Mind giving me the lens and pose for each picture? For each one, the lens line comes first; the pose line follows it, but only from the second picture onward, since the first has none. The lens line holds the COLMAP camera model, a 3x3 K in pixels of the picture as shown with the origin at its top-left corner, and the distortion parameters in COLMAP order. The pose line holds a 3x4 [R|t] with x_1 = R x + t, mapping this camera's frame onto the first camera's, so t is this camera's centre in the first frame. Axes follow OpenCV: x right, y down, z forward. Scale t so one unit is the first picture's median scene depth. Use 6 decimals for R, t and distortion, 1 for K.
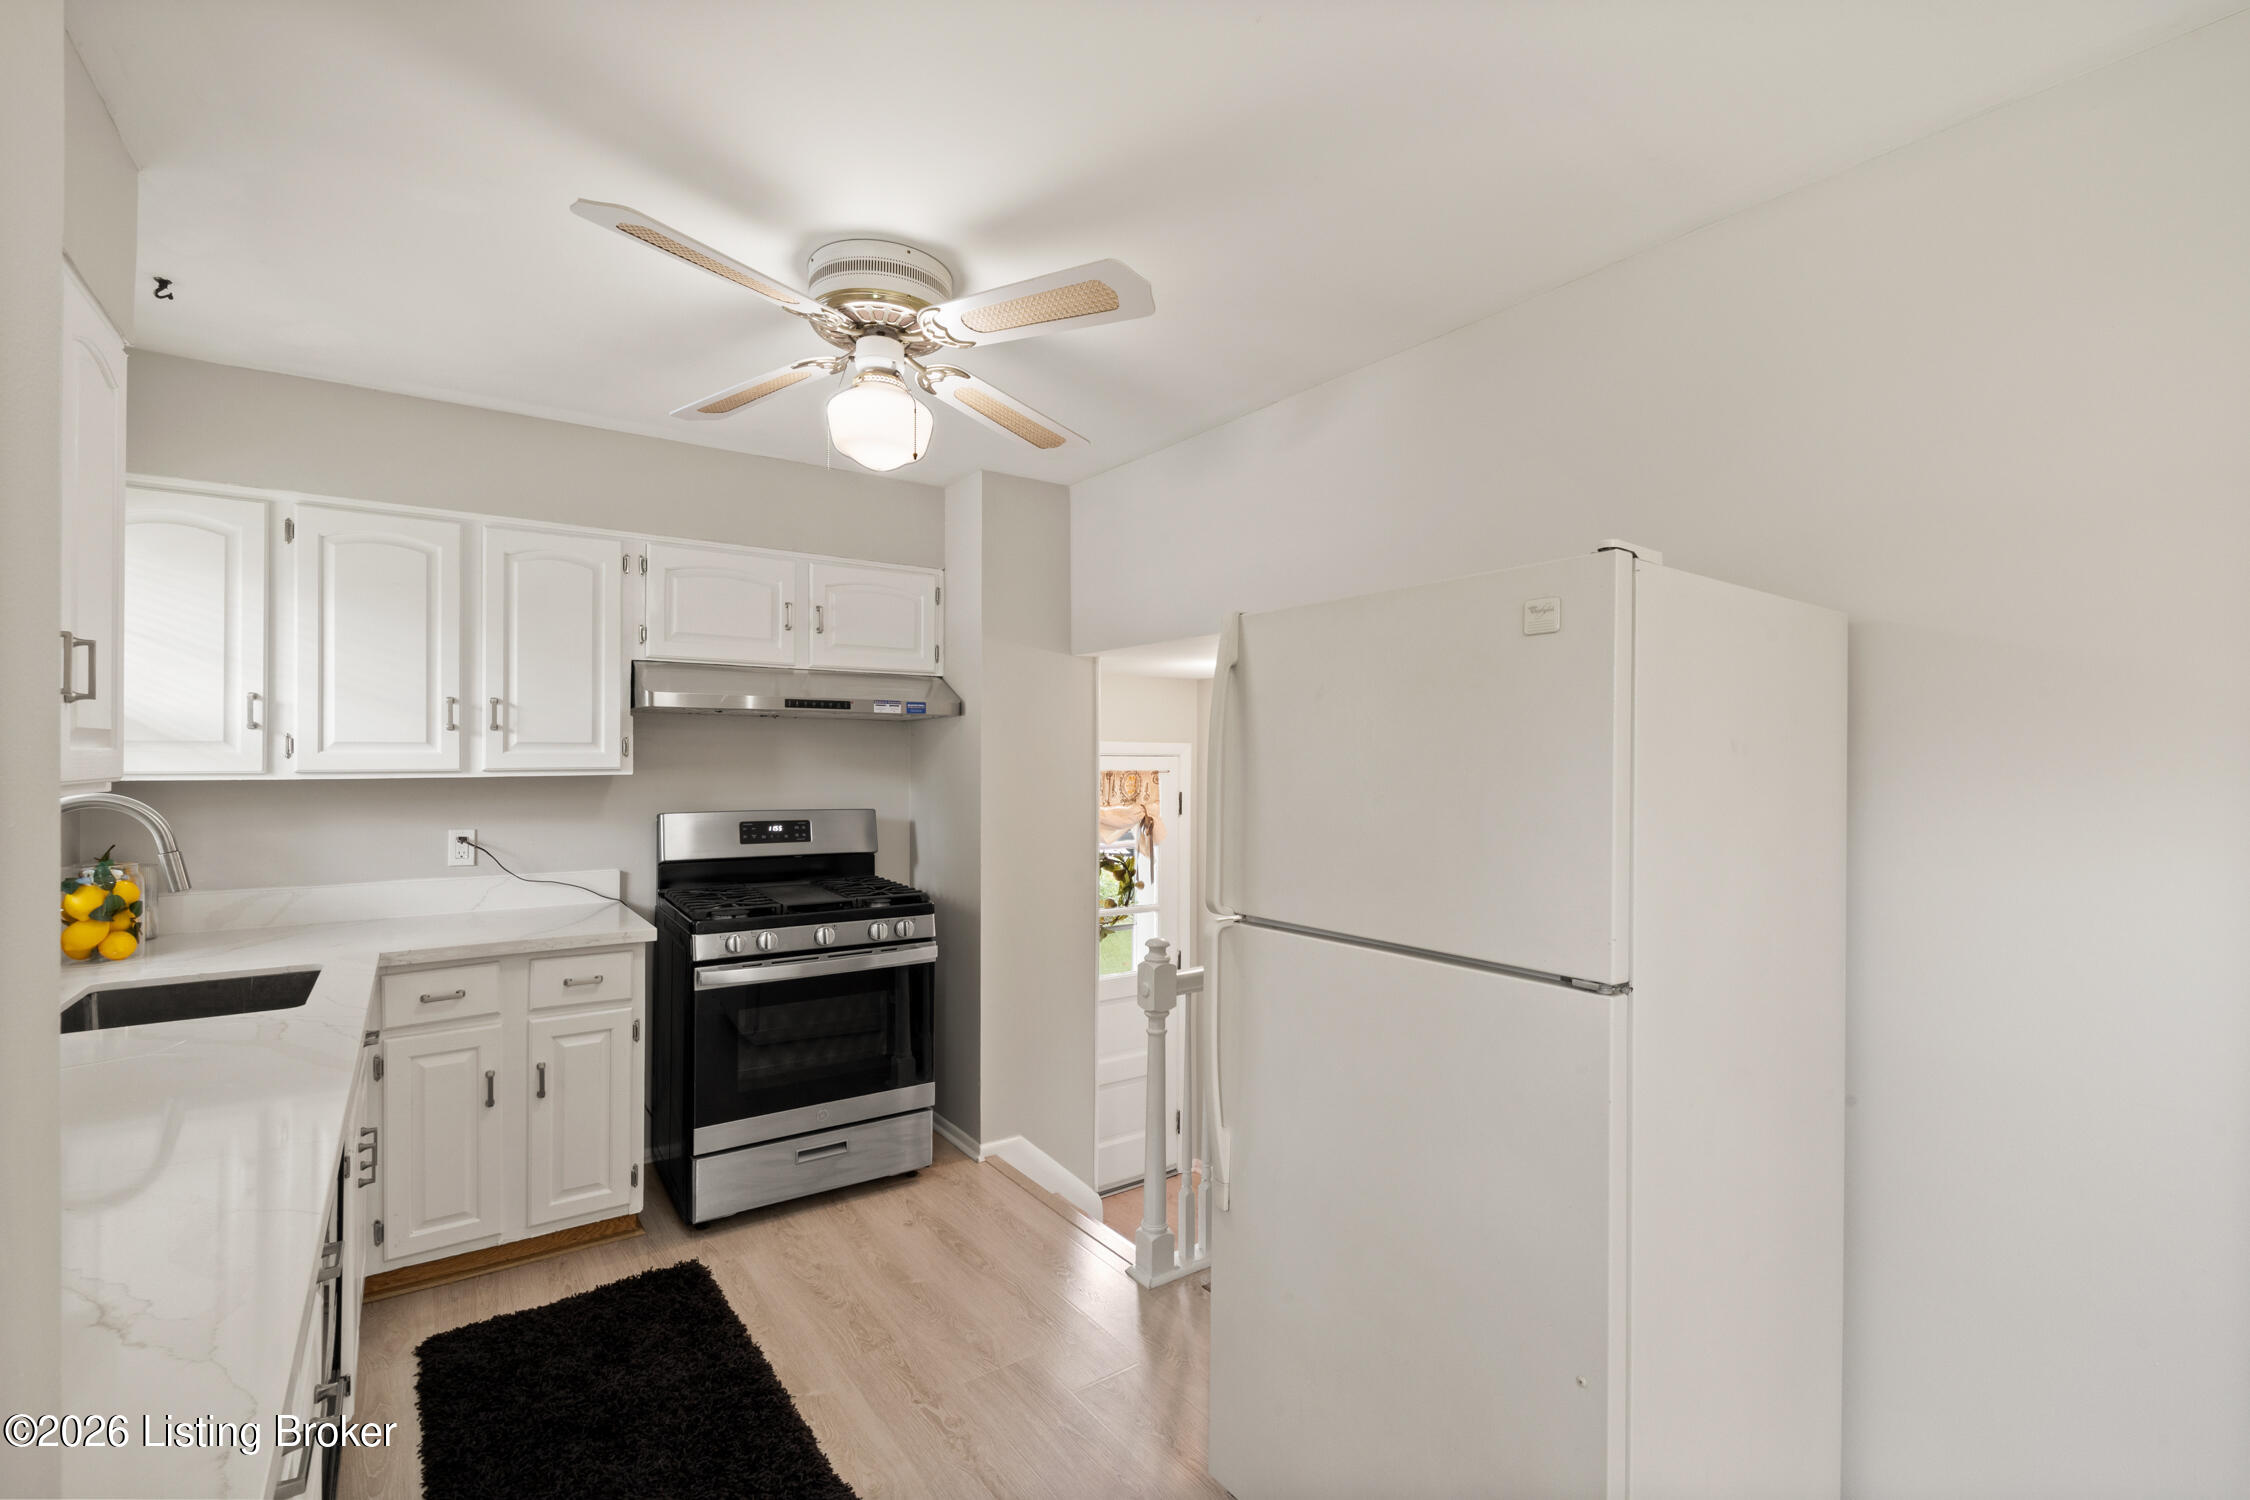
lens RADIAL K [[977.6, 0, 1125.0], [0, 977.6, 750.0], [0, 0, 1]] dist [-0.004330, 0.001387]
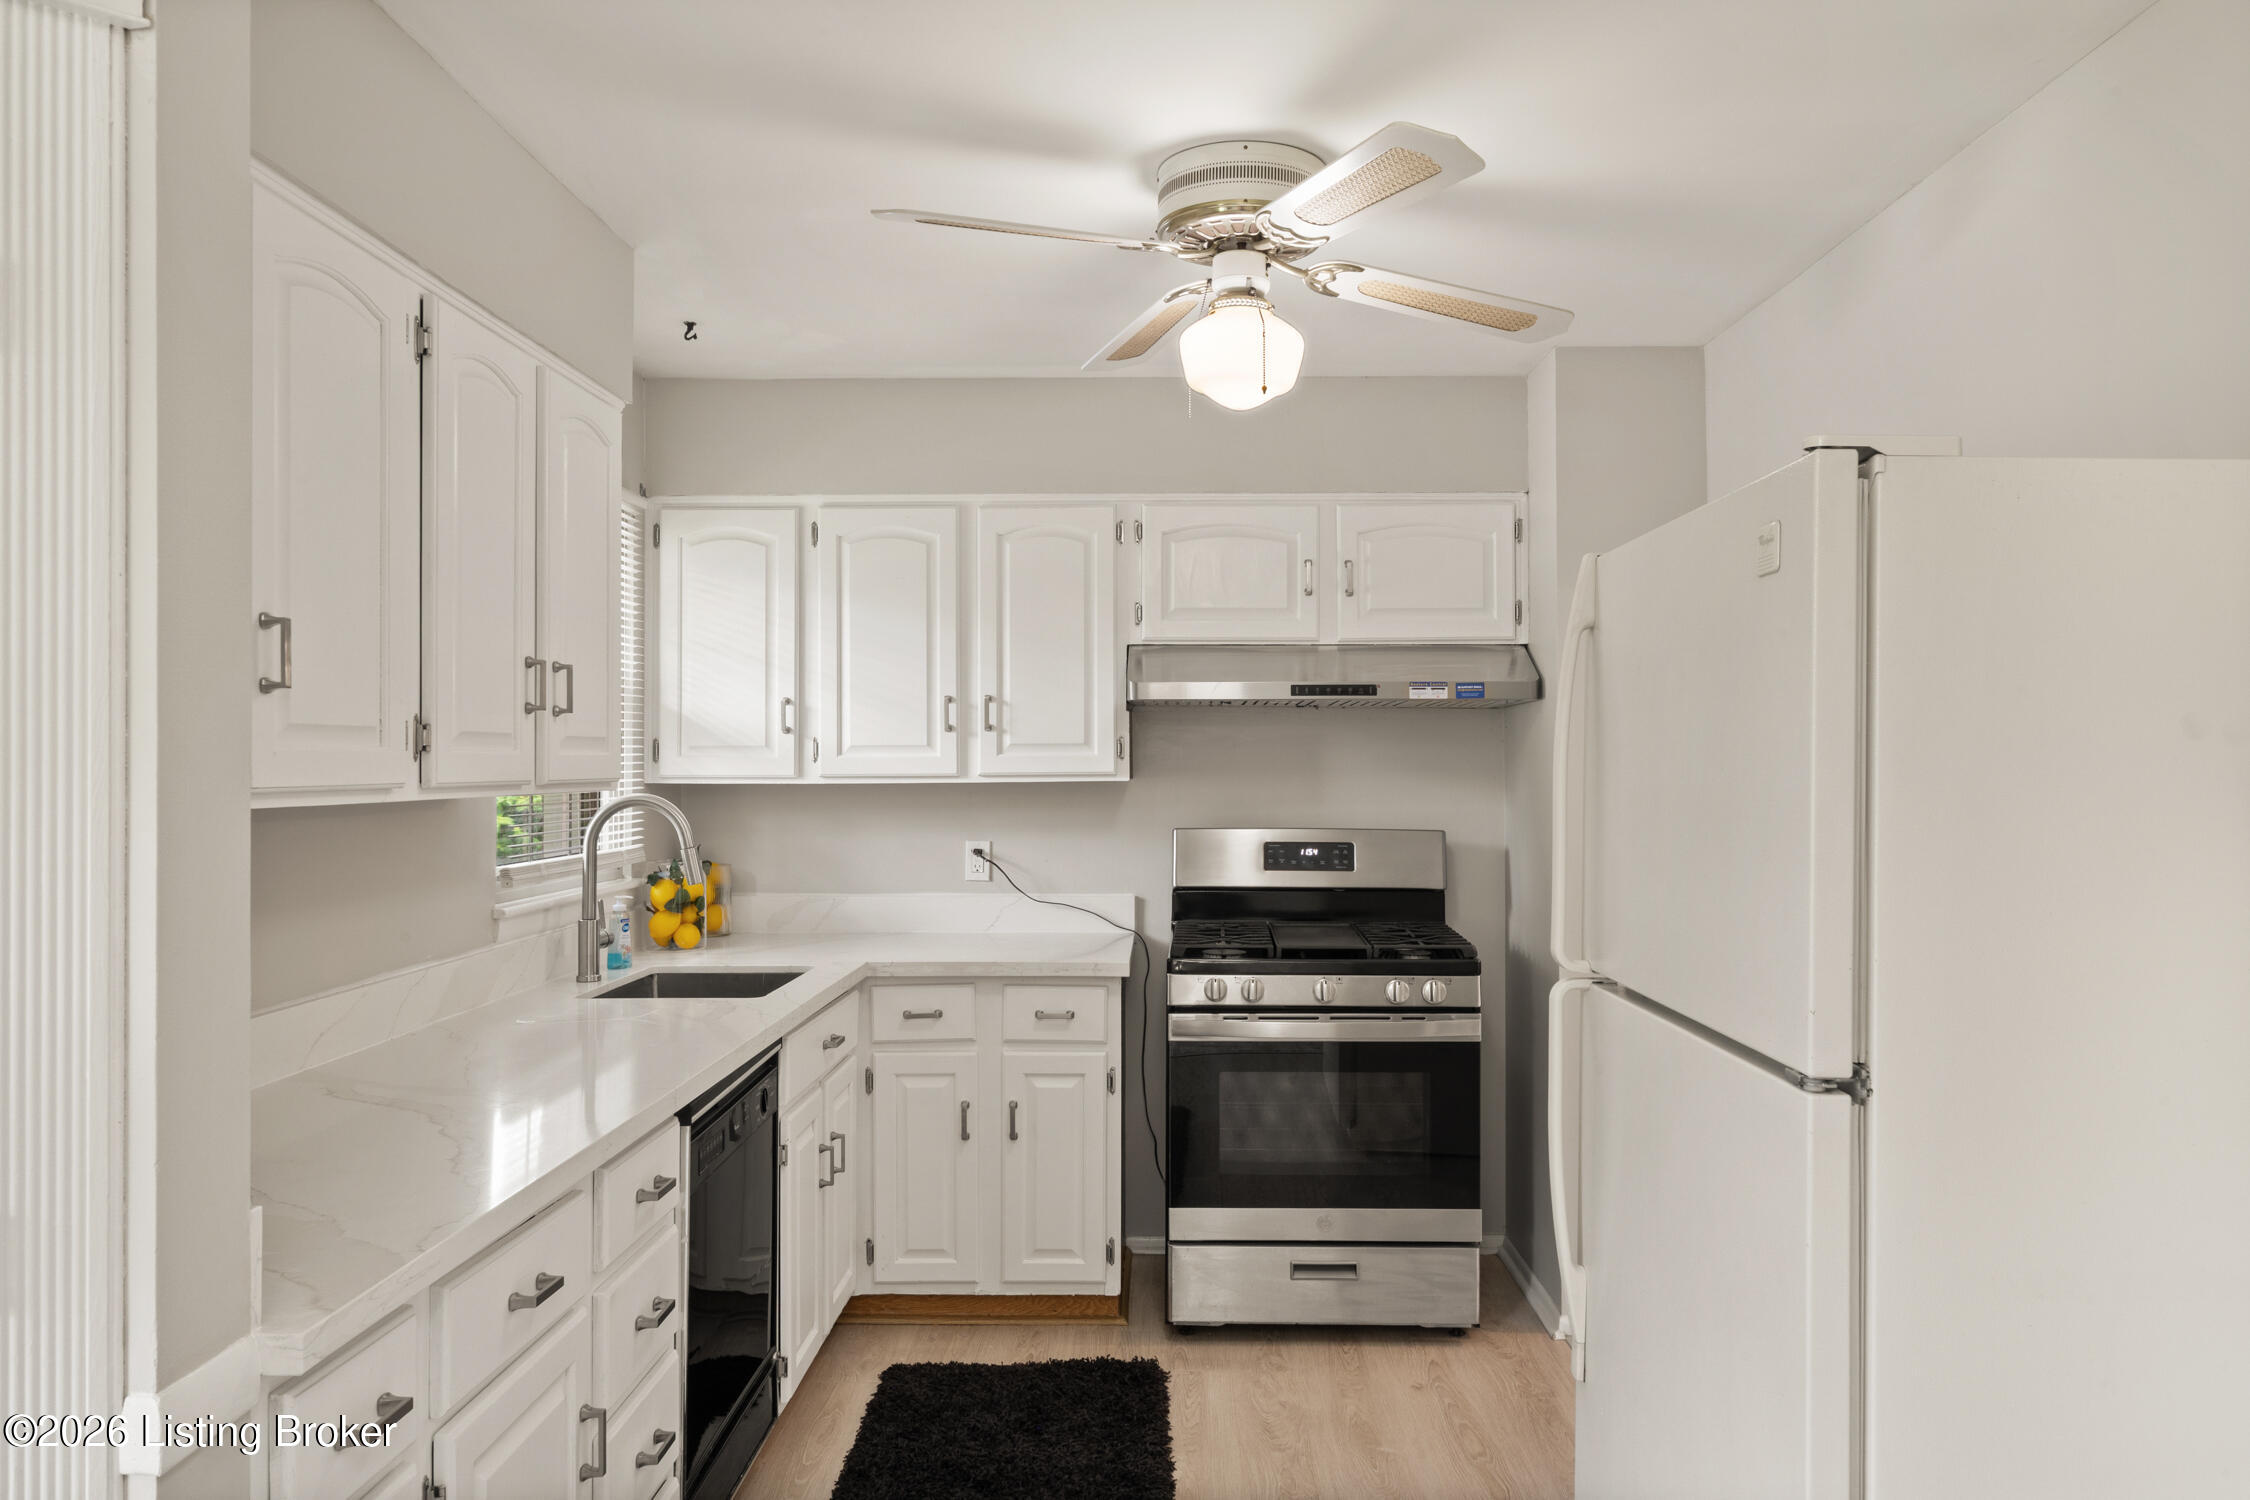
lens RADIAL K [[1488.2, 0, 1132.5], [0, 1488.2, 738.4], [0, 0, 1]] dist [0.006586, 0.001221]
pose [[0.818325, -0.012557, -0.574619, 0.264088], [0.007954, 0.999913, -0.010522, 0.002390], [0.574701, 0.004040, 0.818354, -0.054727]]
